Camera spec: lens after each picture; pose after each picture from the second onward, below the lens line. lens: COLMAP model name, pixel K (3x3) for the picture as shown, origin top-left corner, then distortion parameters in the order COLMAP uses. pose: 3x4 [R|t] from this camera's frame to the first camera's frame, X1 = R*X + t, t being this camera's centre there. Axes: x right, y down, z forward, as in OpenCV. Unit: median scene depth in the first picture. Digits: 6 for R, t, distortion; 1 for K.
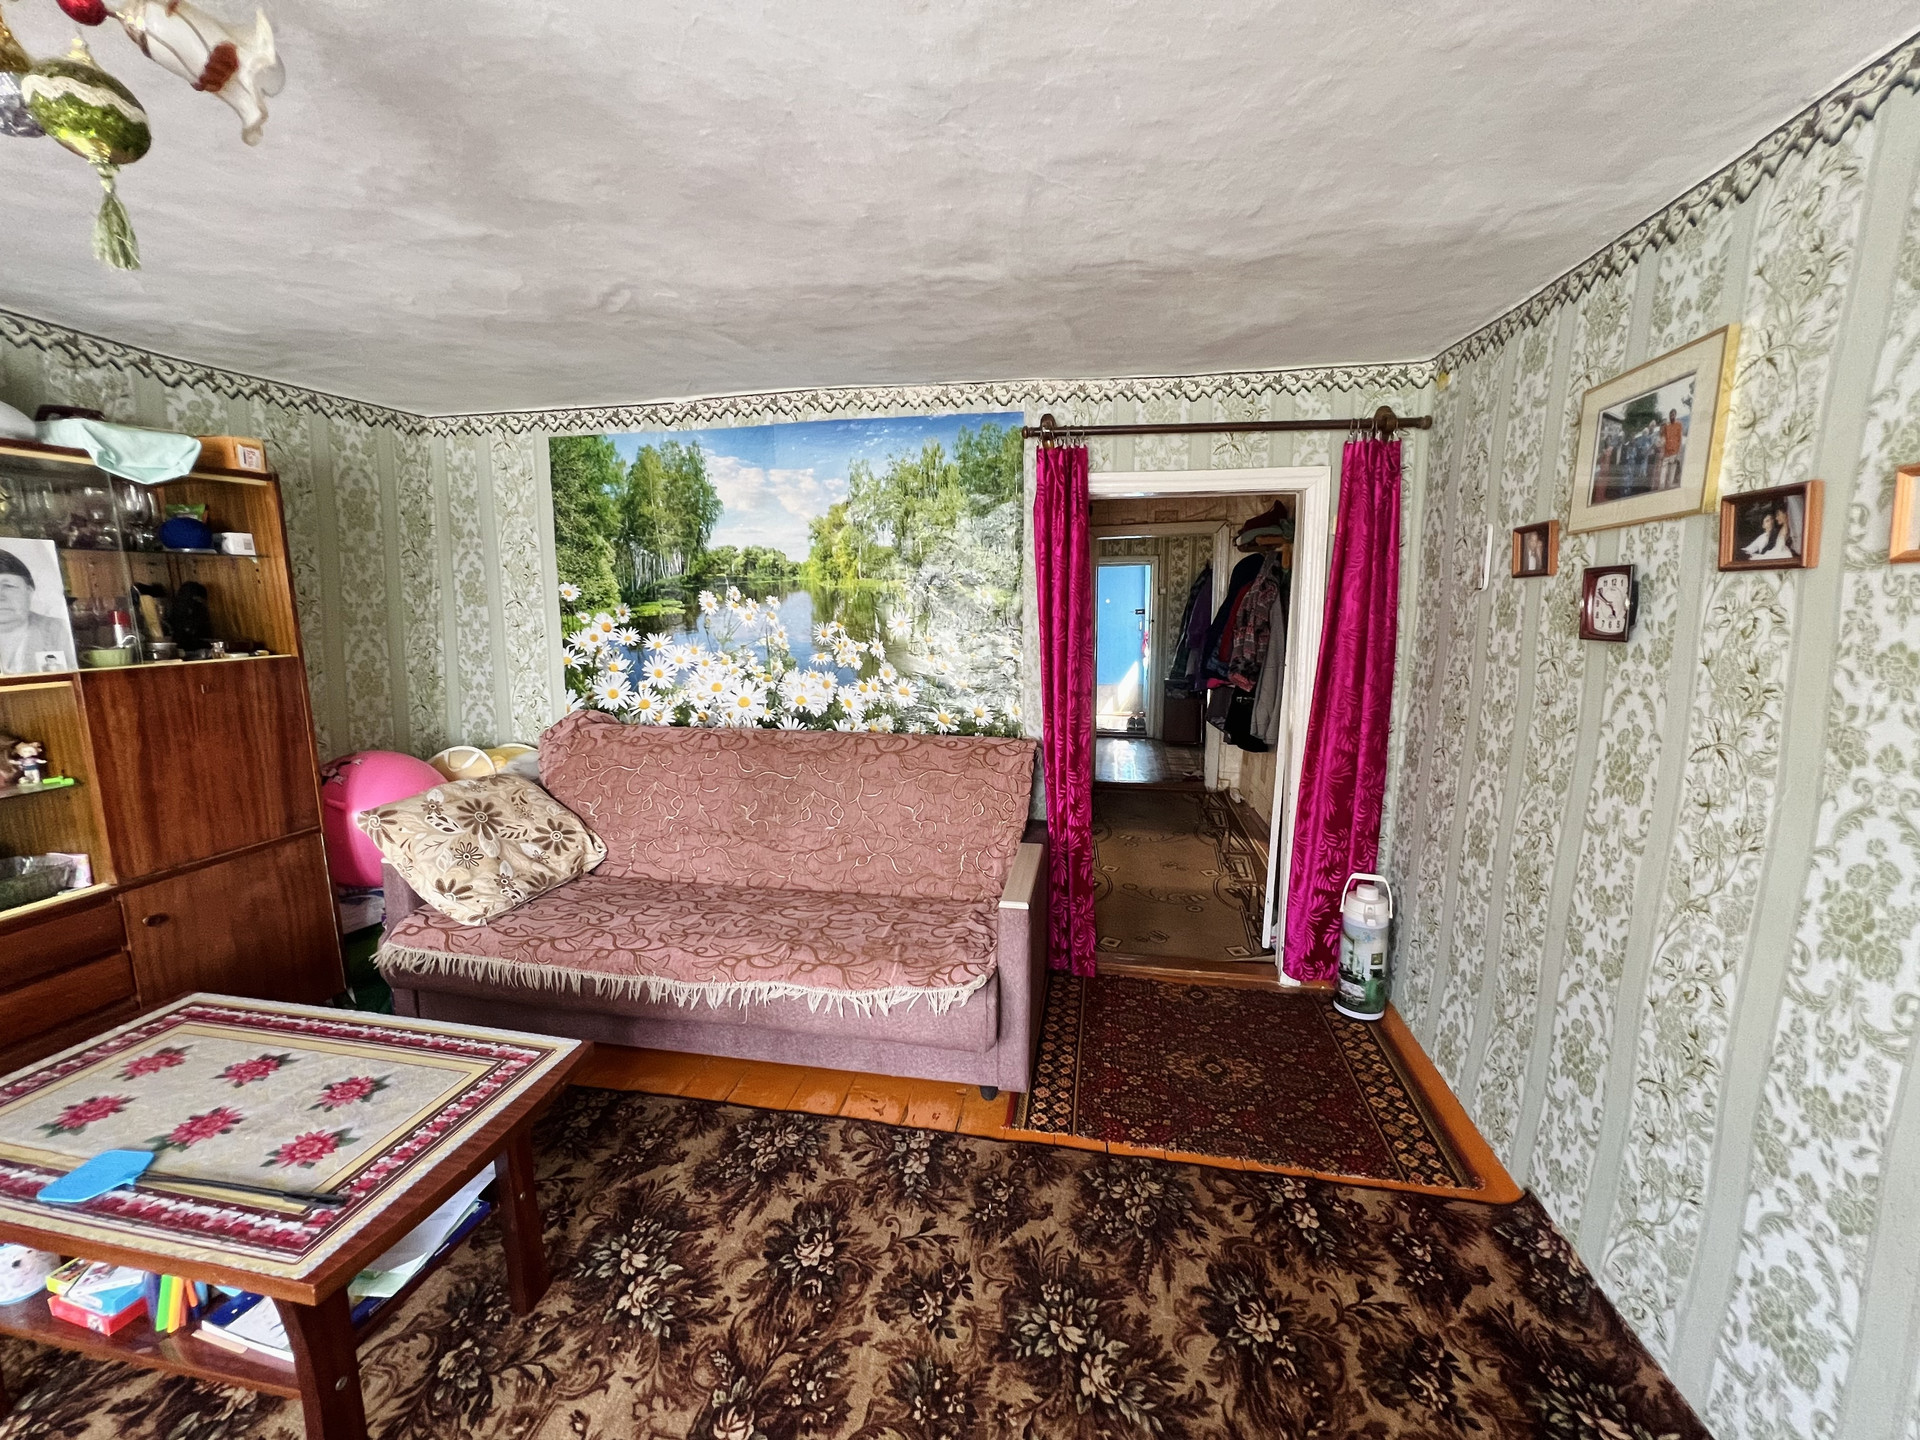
lens RADIAL K [[769.8, 0, 962.4], [0, 769.8, 716.4], [0, 0, 1]] dist [-0.005140, 0.001495]
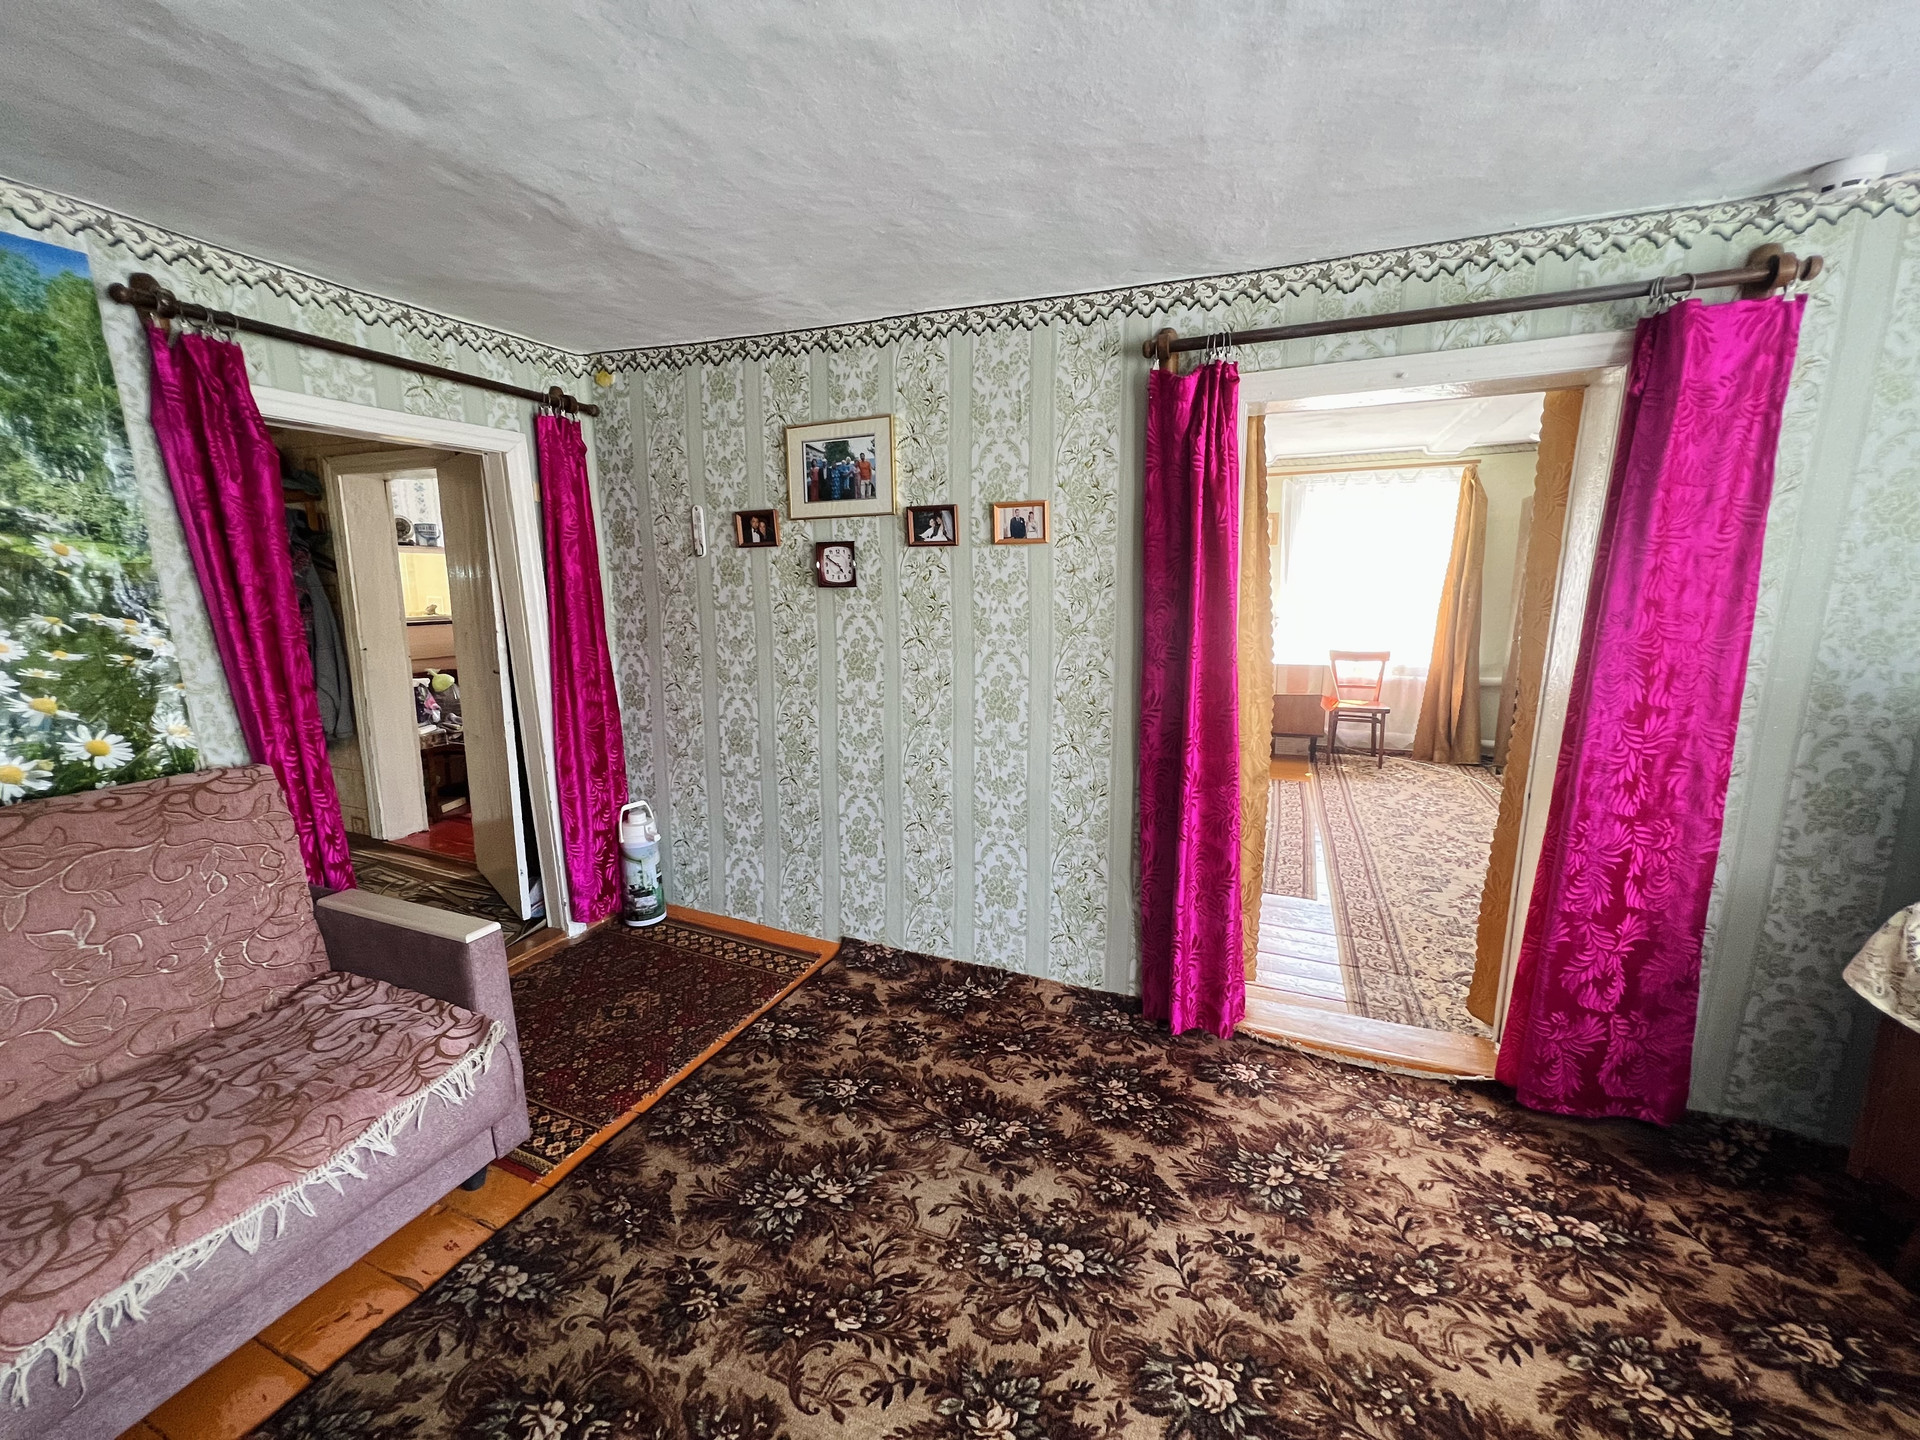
lens RADIAL K [[769.8, 0, 958.9], [0, 769.8, 717.3], [0, 0, 1]] dist [-0.005140, 0.001495]
pose [[0.223324, -0.179309, 0.958110, -0.530532], [0.149563, 0.977598, 0.148095, -0.022382], [-0.963202, 0.110225, 0.245139, 0.269105]]
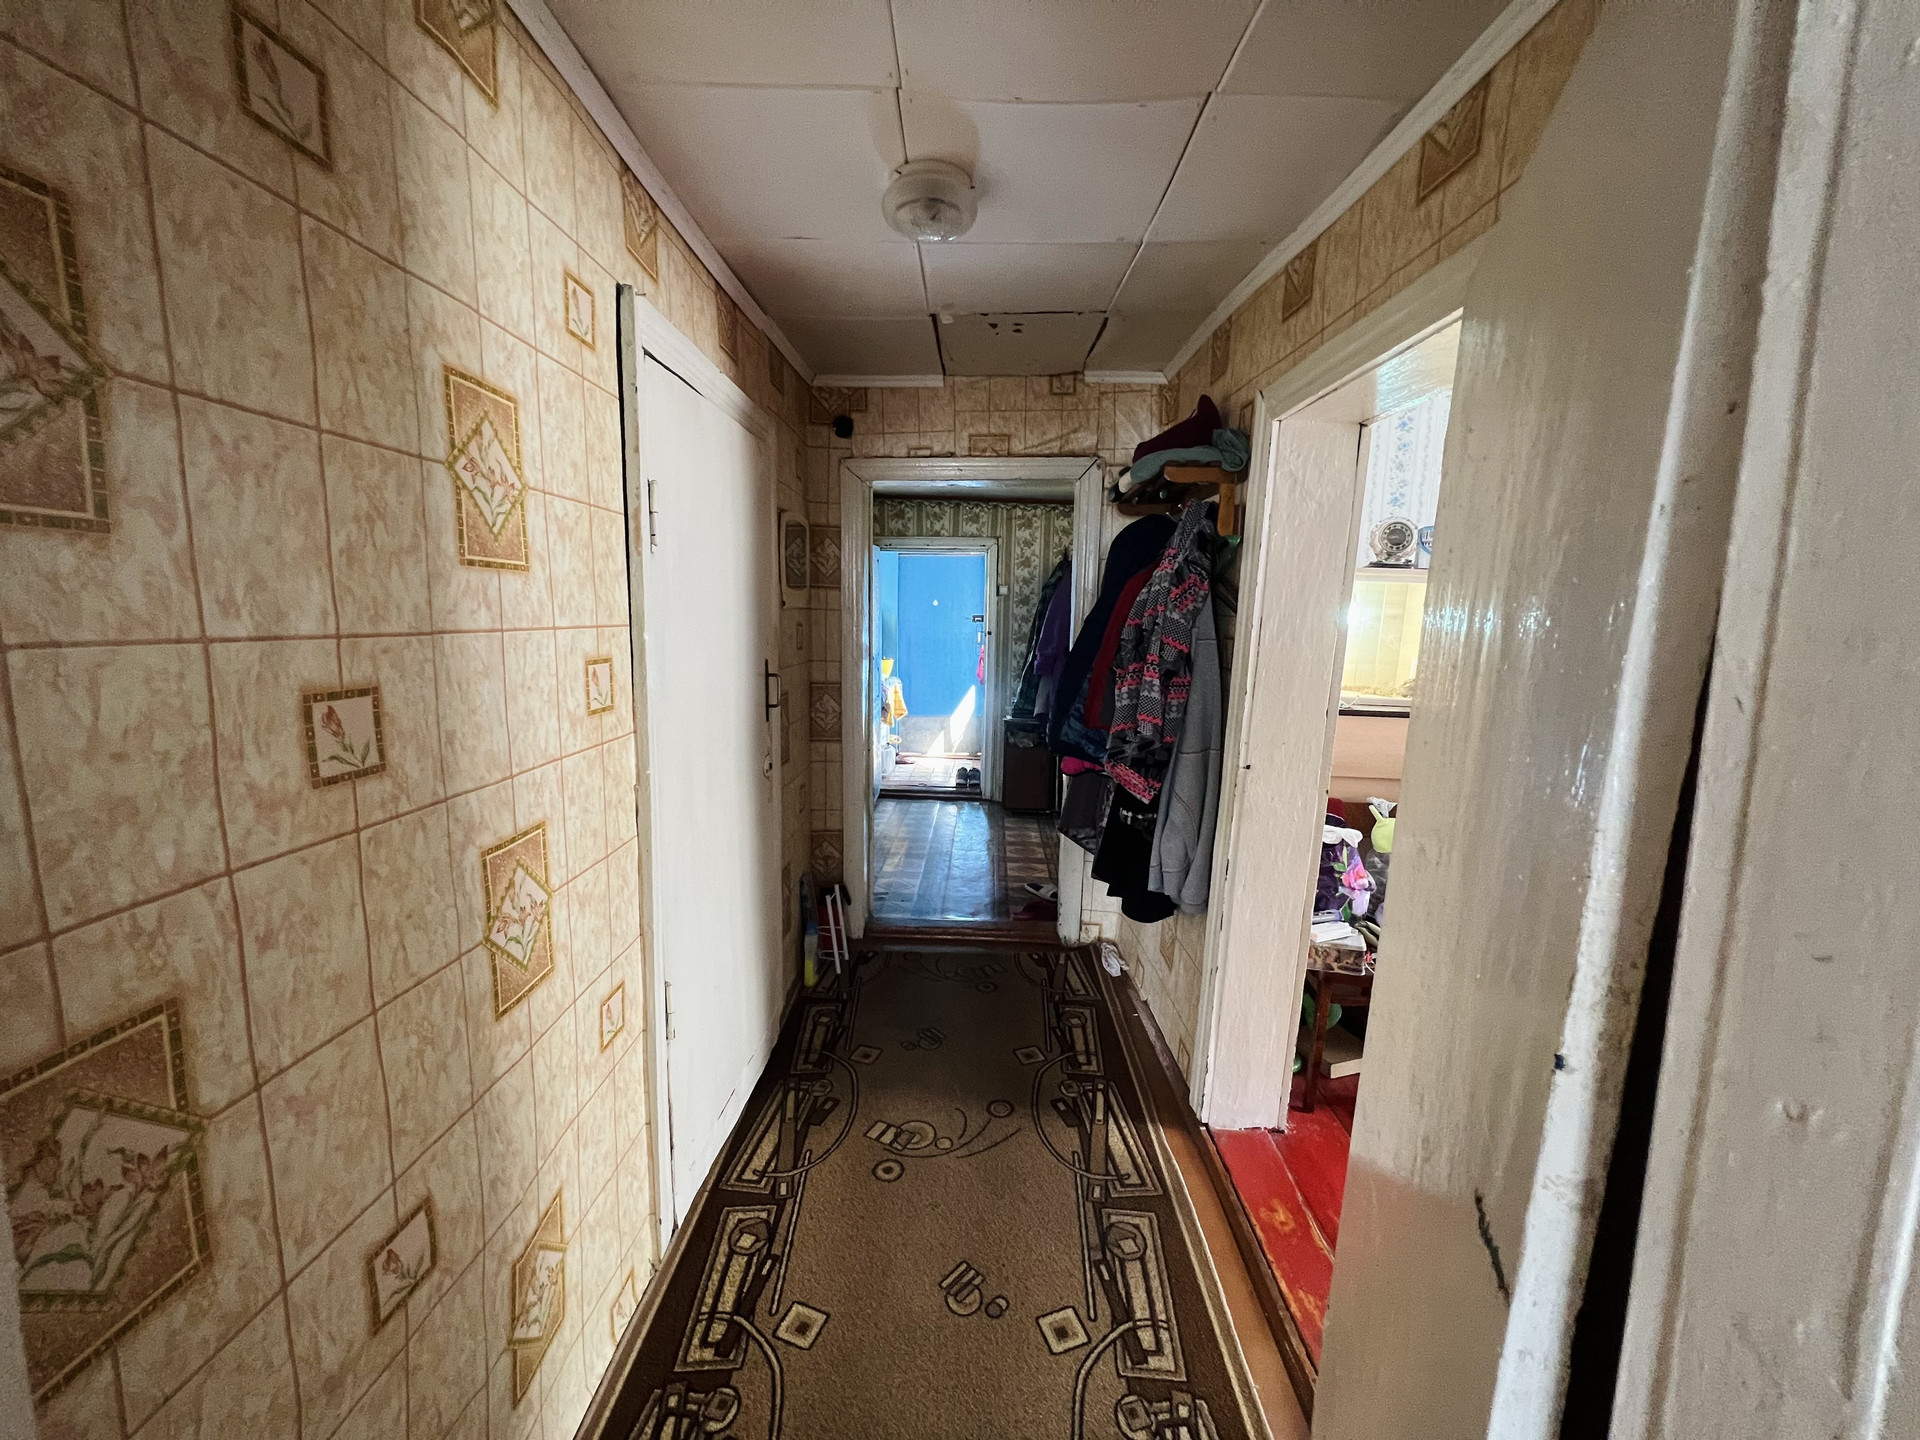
lens RADIAL K [[769.8, 0, 965.3], [0, 769.8, 721.5], [0, 0, 1]] dist [-0.005140, 0.001495]
pose [[0.984605, -0.000239, 0.174793, 0.376101], [-0.000517, 0.999991, 0.004278, -0.170267], [-0.174792, -0.004302, 0.984596, 1.150336]]
